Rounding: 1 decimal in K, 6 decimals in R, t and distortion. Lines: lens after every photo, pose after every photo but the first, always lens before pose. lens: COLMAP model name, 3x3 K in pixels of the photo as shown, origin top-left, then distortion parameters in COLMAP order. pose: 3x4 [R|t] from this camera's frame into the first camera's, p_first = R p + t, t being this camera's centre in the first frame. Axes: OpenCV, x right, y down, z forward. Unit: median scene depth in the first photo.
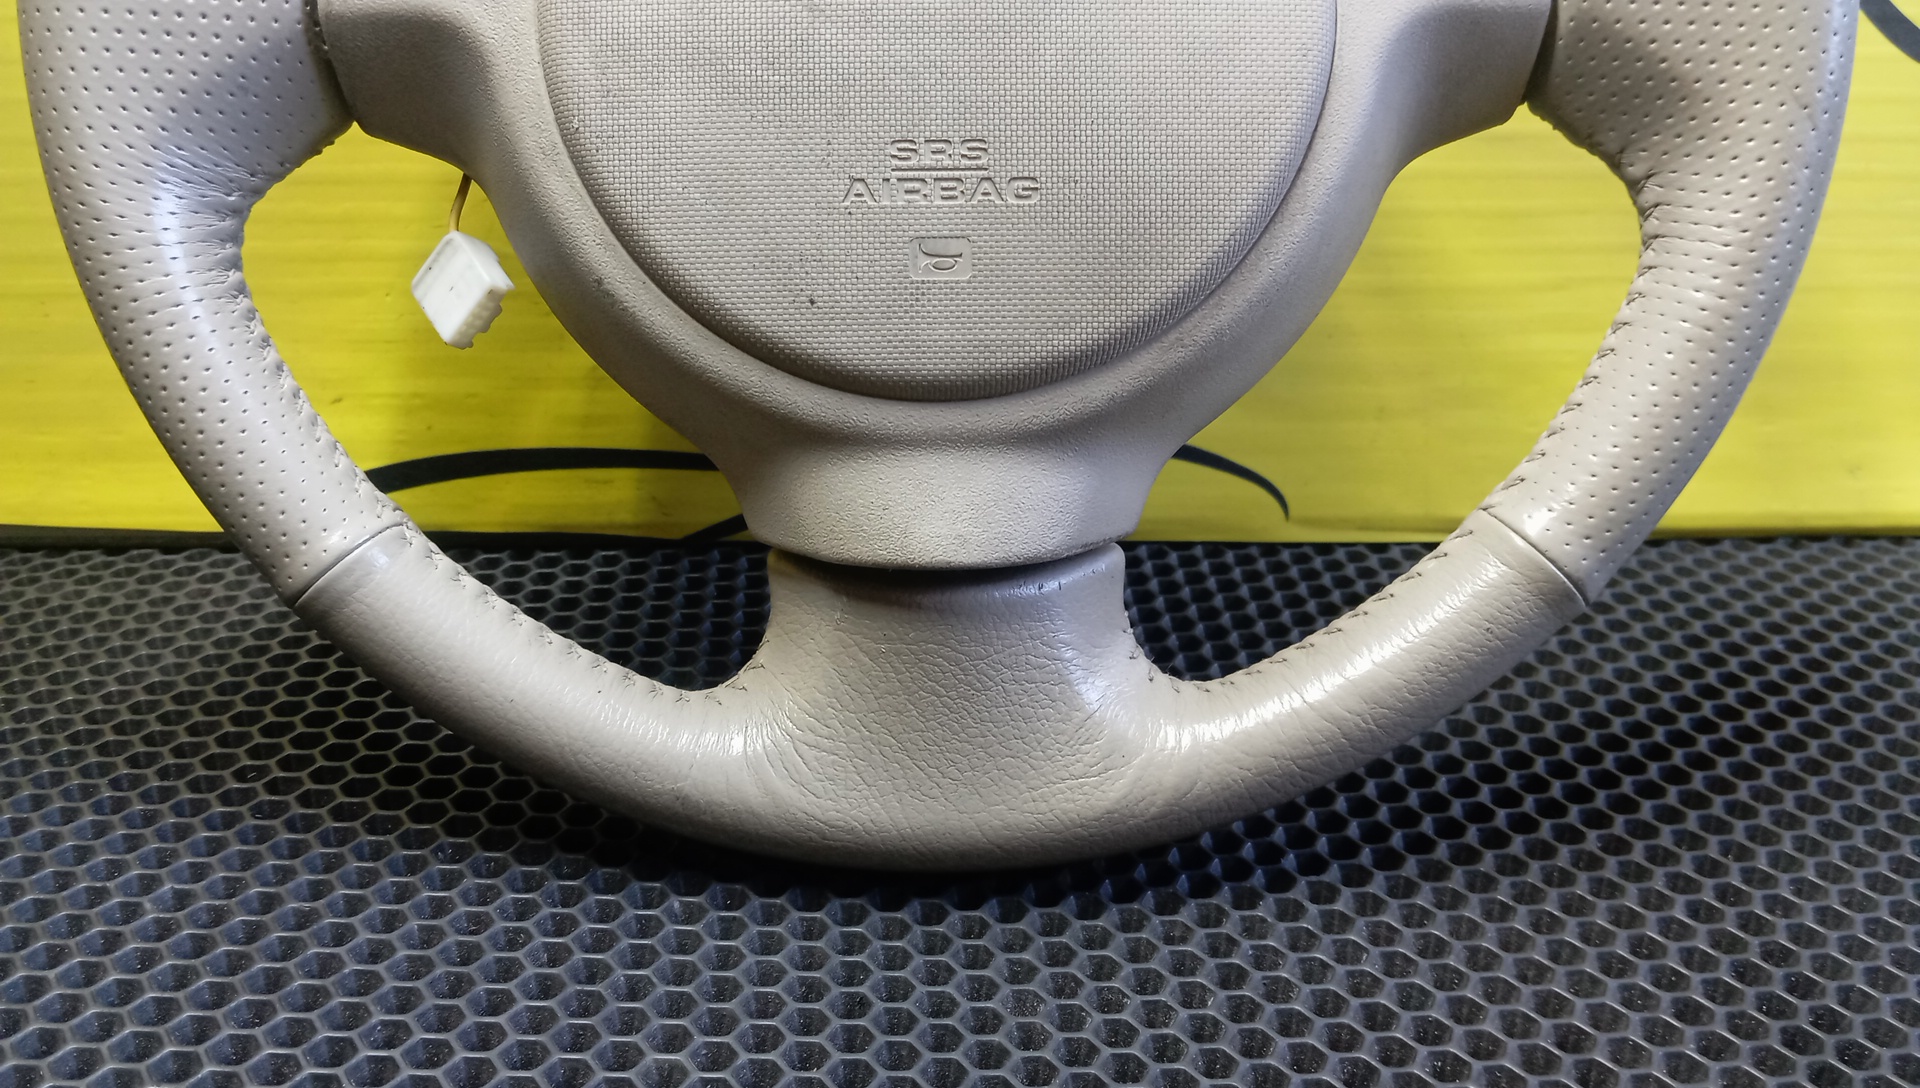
lens RADIAL K [[1566.1, 0, 955.2], [0, 1566.1, 556.1], [0, 0, 1]] dist [0.080922, -0.178515]
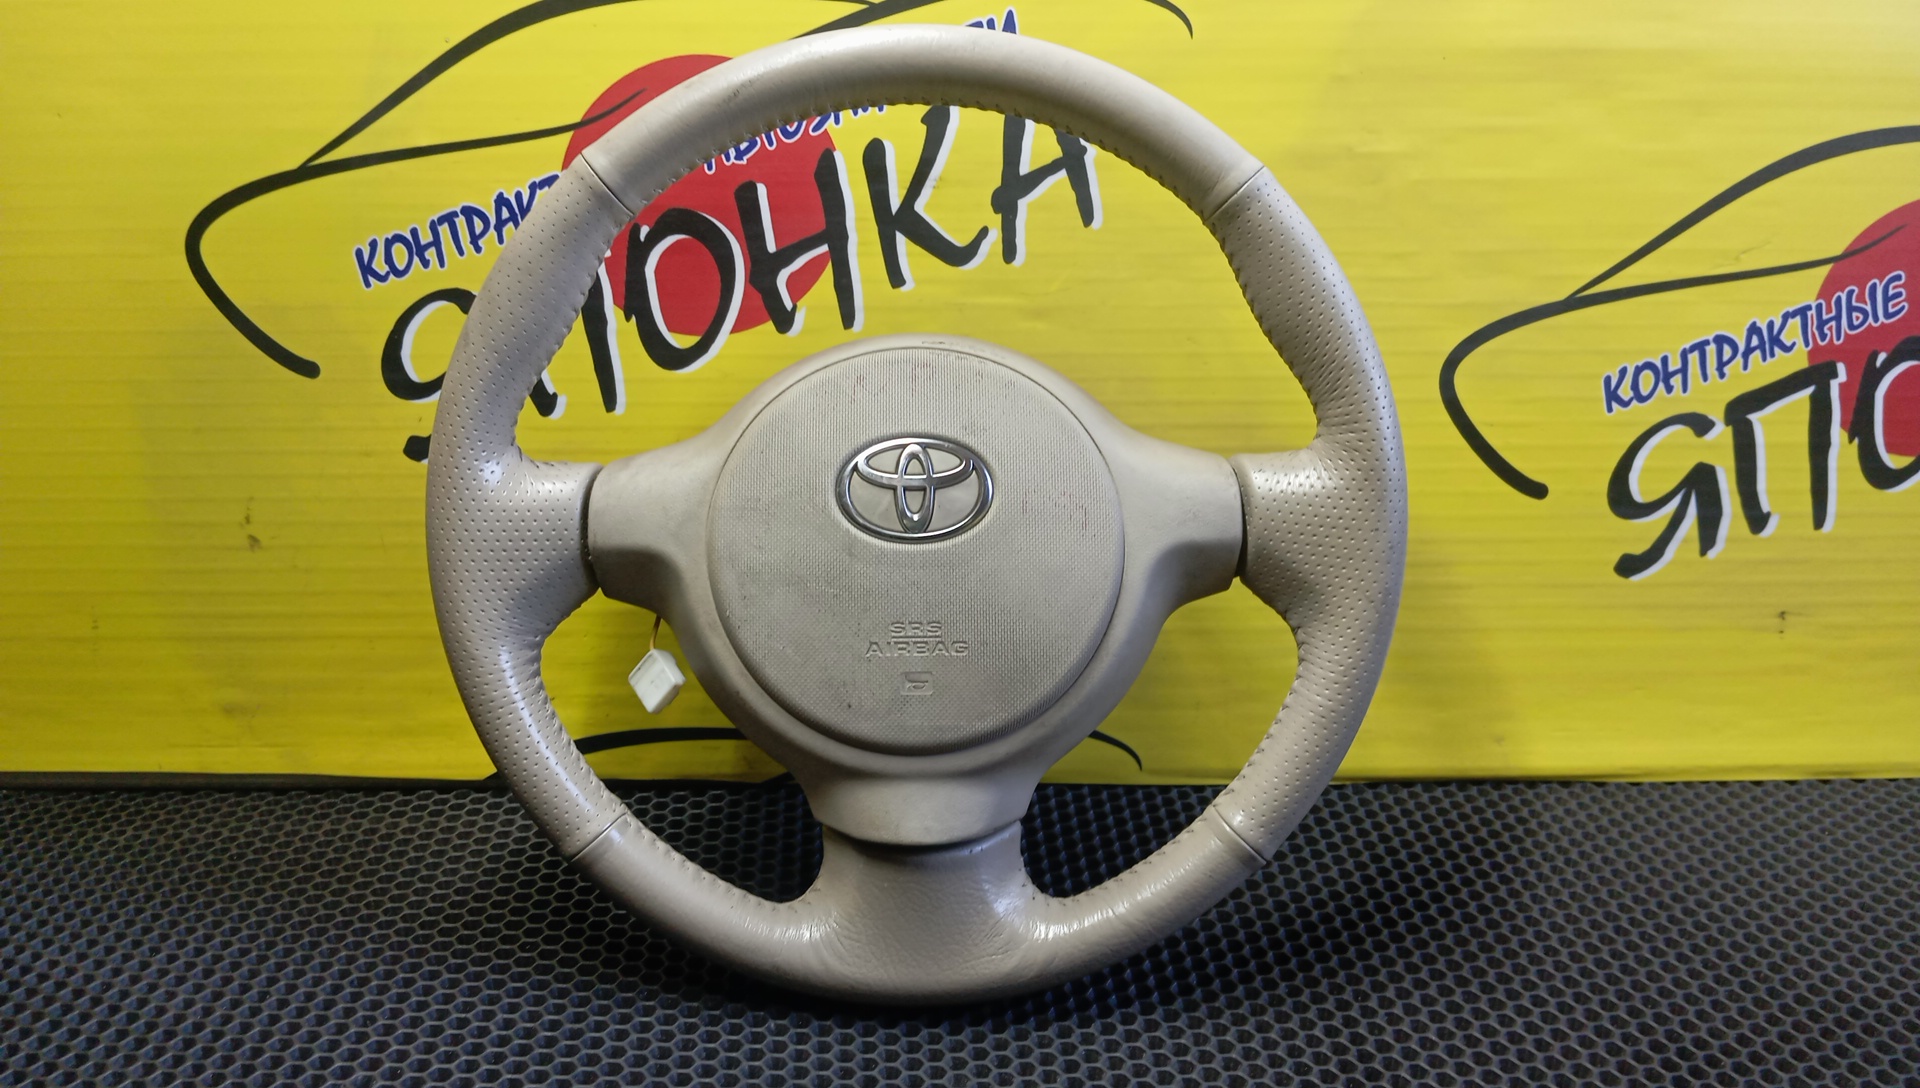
lens RADIAL K [[1566.1, 0, 958.9], [0, 1566.1, 554.7], [0, 0, 1]] dist [0.080922, -0.178515]
pose [[0.999987, 0.001597, -0.004768, 0.049017], [-0.001796, 0.999113, -0.042062, -0.255611], [0.004696, 0.042070, 0.999104, -0.879349]]
